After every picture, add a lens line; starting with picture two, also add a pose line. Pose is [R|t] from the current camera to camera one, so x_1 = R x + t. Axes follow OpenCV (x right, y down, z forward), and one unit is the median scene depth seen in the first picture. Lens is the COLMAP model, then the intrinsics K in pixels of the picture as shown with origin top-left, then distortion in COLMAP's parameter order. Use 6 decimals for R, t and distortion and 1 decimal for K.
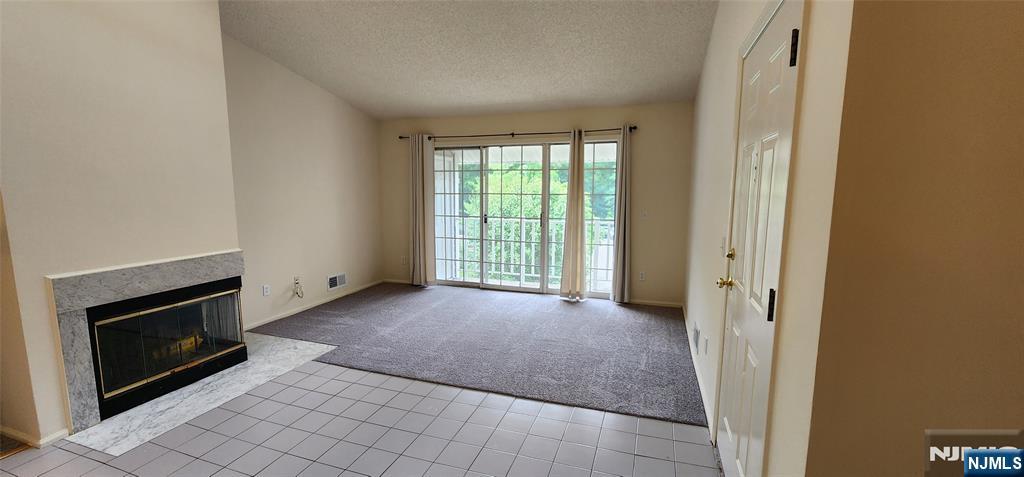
lens RADIAL K [[421.8, 0, 505.2], [0, 421.8, 240.4], [0, 0, 1]] dist [-0.000641, 0.000948]
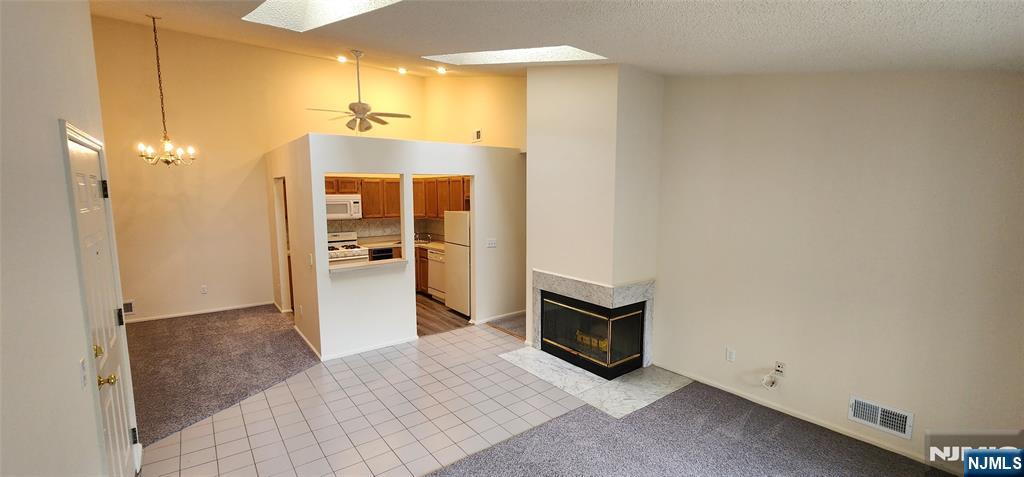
lens RADIAL K [[421.8, 0, 507.2], [0, 421.8, 240.0], [0, 0, 1]] dist [-0.000641, 0.000948]
pose [[-0.542825, 0.094675, -0.834492, 0.434959], [-0.104460, 0.978299, 0.178940, -0.250454], [0.833324, 0.184304, -0.521156, 1.183286]]
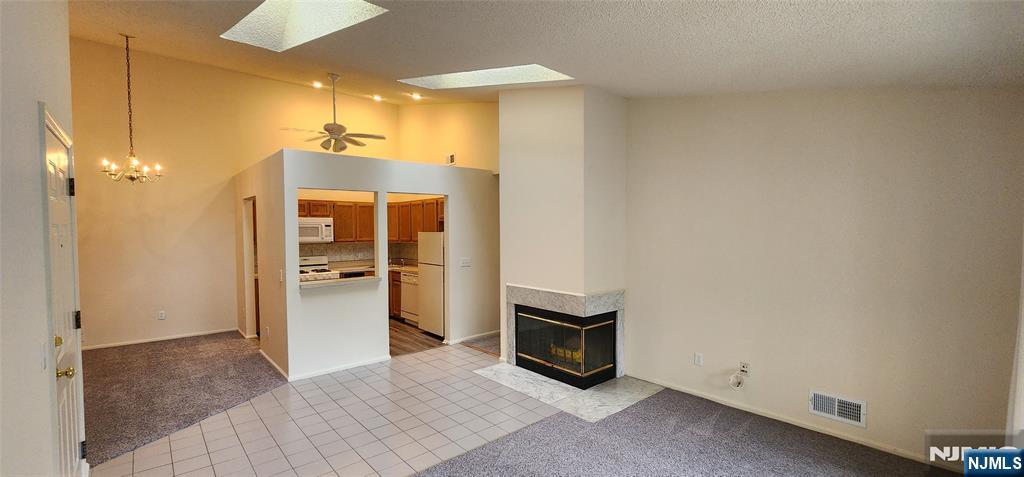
lens RADIAL K [[421.8, 0, 508.5], [0, 421.8, 239.7], [0, 0, 1]] dist [-0.000641, 0.000948]
pose [[-0.484591, 0.025888, -0.874358, 0.461352], [-0.104868, 0.990634, 0.087452, -0.192764], [0.868432, 0.134070, -0.477337, 1.203513]]
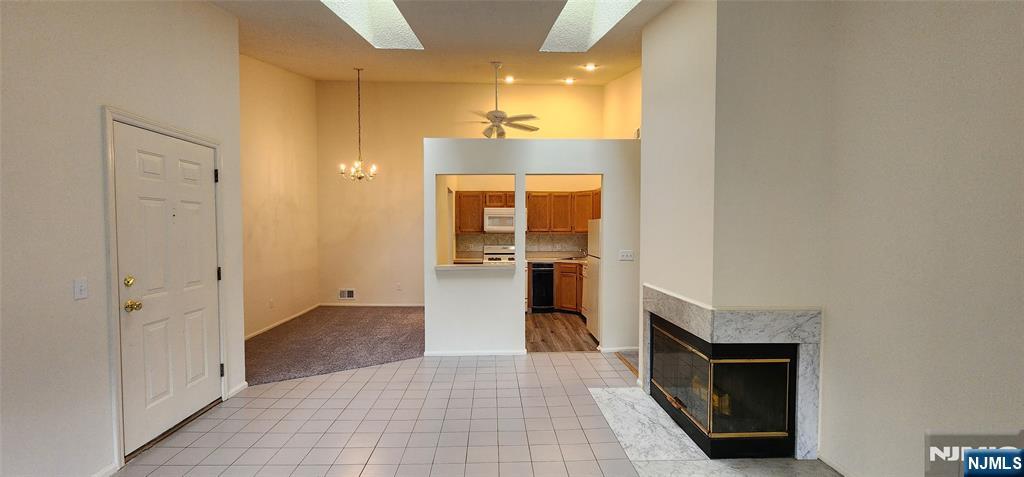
lens RADIAL K [[421.8, 0, 507.4], [0, 421.8, 239.7], [0, 0, 1]] dist [-0.000641, 0.000948]
pose [[-0.926723, 0.009219, -0.375632, -0.005660], [-0.047605, 0.988762, 0.141713, -0.167592], [0.372717, 0.149211, -0.915870, 1.353423]]
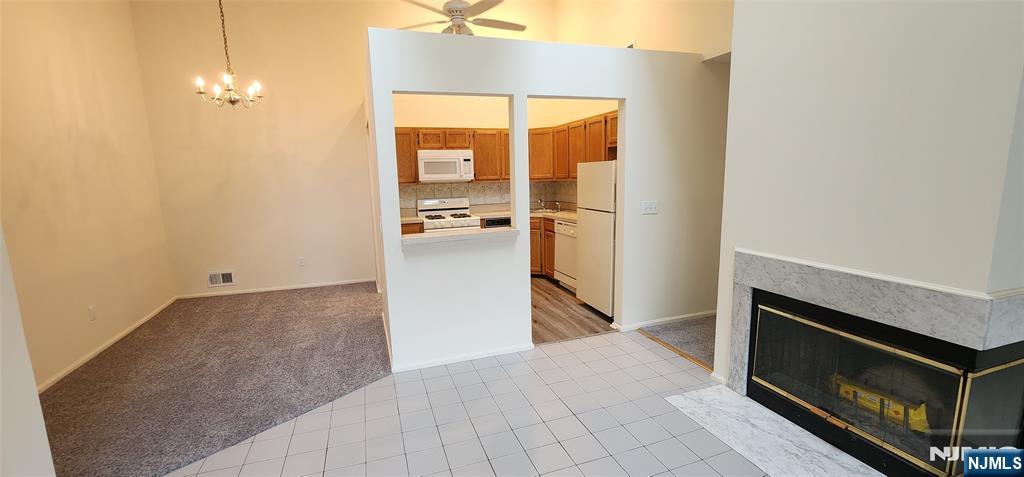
lens RADIAL K [[421.8, 0, 508.1], [0, 421.8, 242.6], [0, 0, 1]] dist [-0.000641, 0.000948]
pose [[-0.776377, 0.119814, -0.618776, 0.062898], [-0.054109, 0.965470, 0.254834, -0.113154], [0.627942, 0.231328, -0.743086, 0.882136]]
